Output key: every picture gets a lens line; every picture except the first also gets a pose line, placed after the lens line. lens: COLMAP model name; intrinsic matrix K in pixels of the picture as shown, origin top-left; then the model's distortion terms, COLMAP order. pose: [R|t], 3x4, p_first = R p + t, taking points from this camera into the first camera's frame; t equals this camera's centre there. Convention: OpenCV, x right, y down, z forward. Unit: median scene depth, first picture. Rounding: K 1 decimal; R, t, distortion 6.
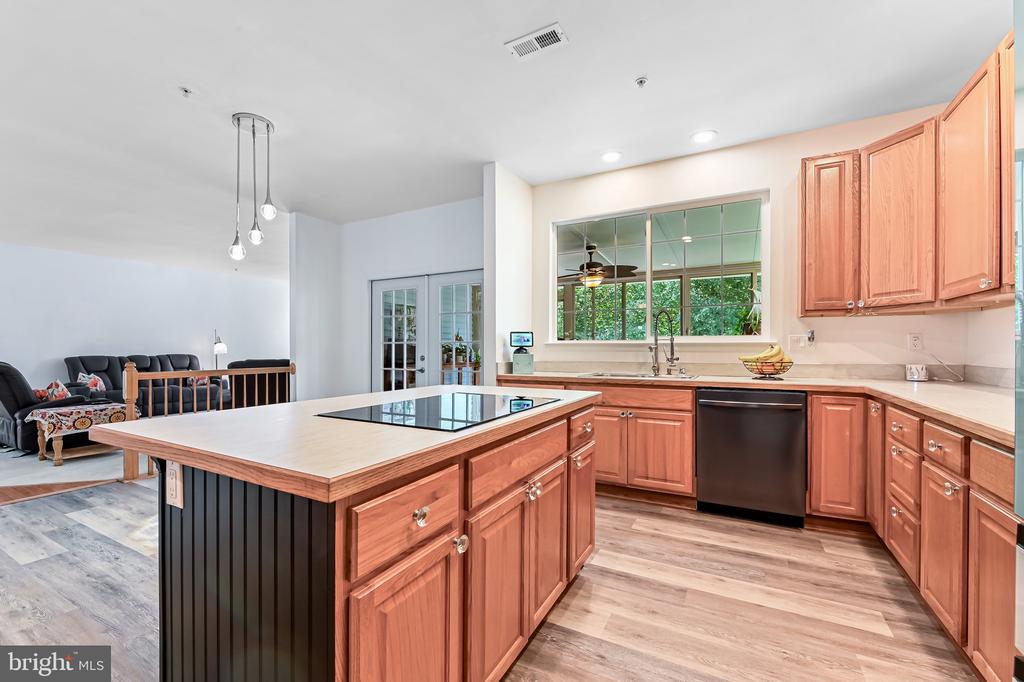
lens RADIAL K [[407.9, 0, 517.7], [0, 407.9, 351.6], [0, 0, 1]] dist [-0.001051, -0.001422]
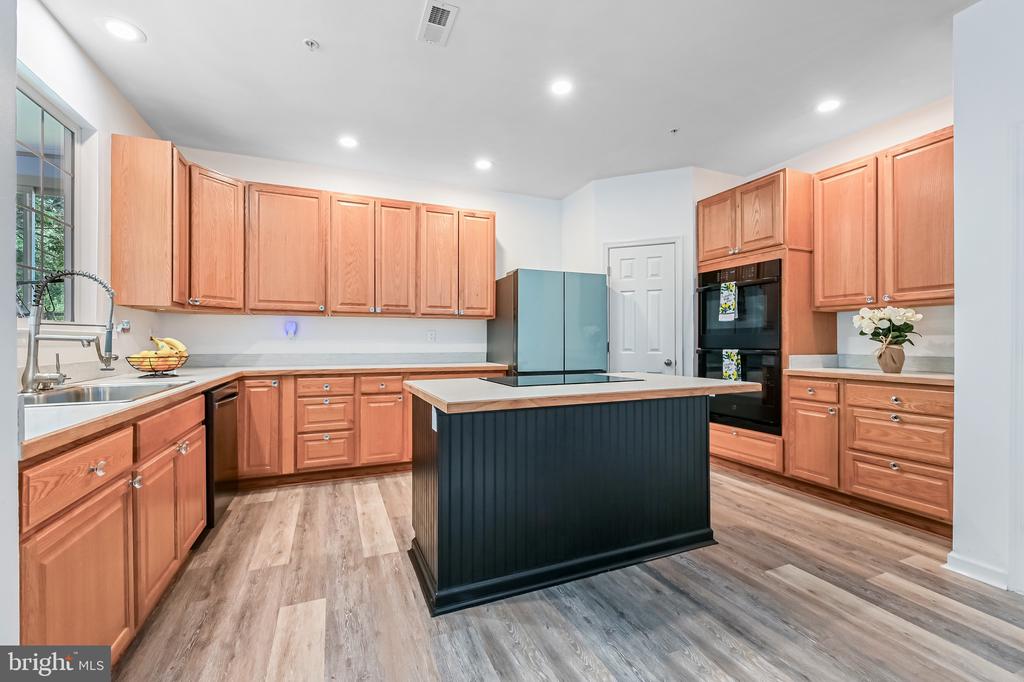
lens RADIAL K [[436.2, 0, 525.9], [0, 436.2, 339.4], [0, 0, 1]] dist [-0.001088, -0.000999]
pose [[-0.778578, 0.004032, 0.627535, -0.403697], [0.005166, 0.999987, -0.000016, -0.005126], [-0.627526, 0.003229, -0.778589, 0.876763]]
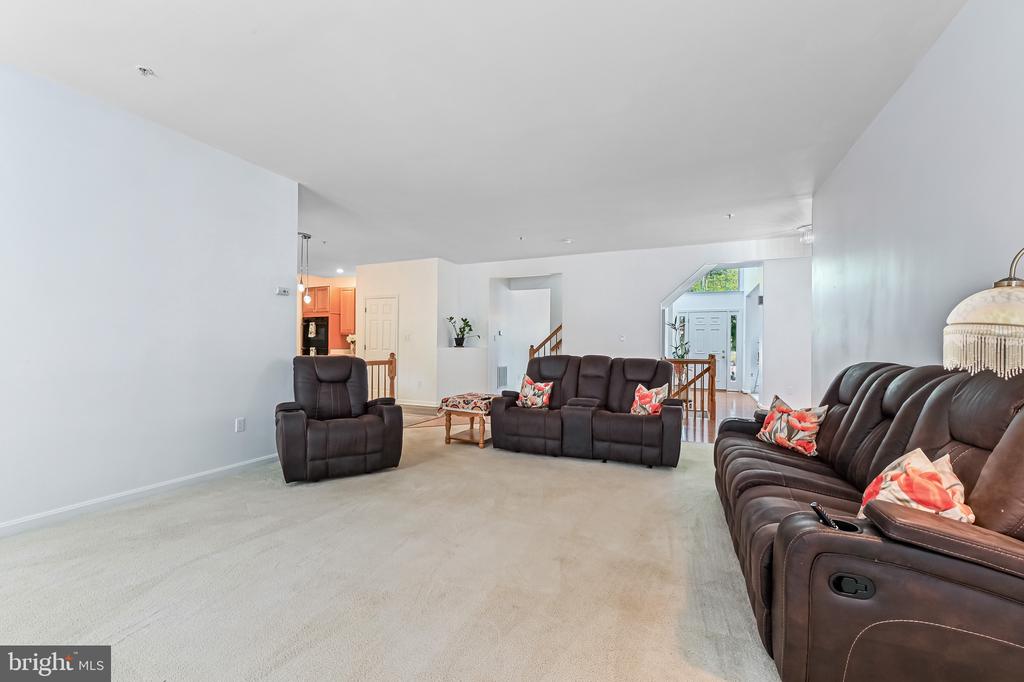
lens RADIAL K [[407.9, 0, 510.0], [0, 407.9, 343.5], [0, 0, 1]] dist [-0.001051, -0.001422]
pose [[-0.999031, 0.000569, -0.044007, -1.147892], [0.000251, 0.999974, 0.007218, -0.020652], [0.044010, 0.007200, -0.999005, 2.199702]]
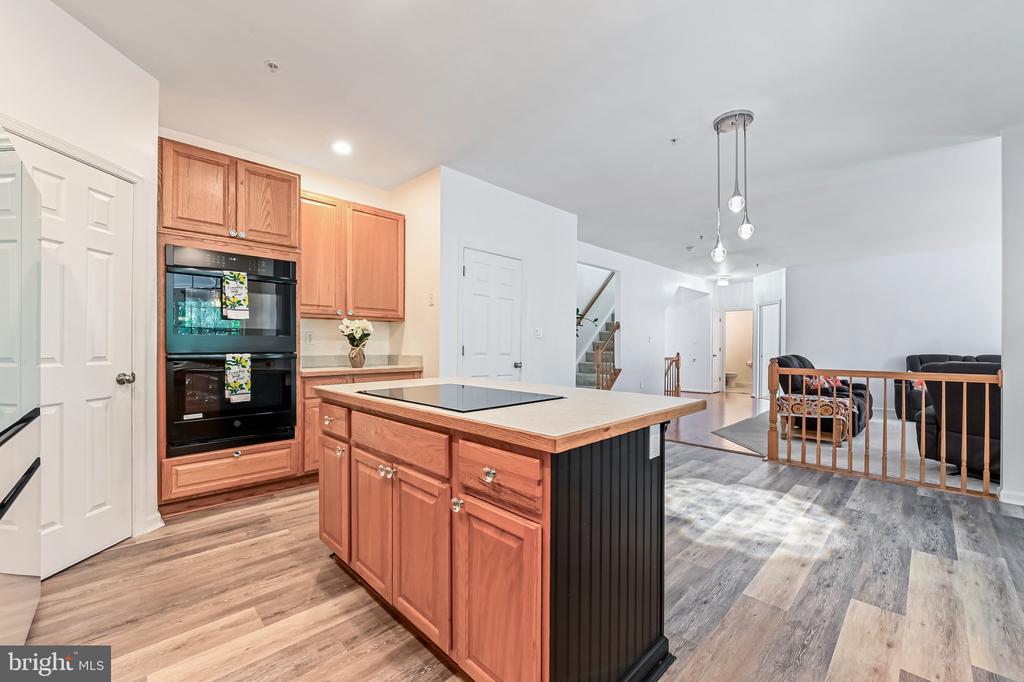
lens RADIAL K [[407.9, 0, 506.3], [0, 407.9, 344.6], [0, 0, 1]] dist [-0.001051, -0.001422]
pose [[-0.318210, -0.004151, -0.948011, 0.333218], [-0.010754, 0.999942, -0.000768, -0.002155], [0.947959, 0.009950, -0.318237, 0.566835]]
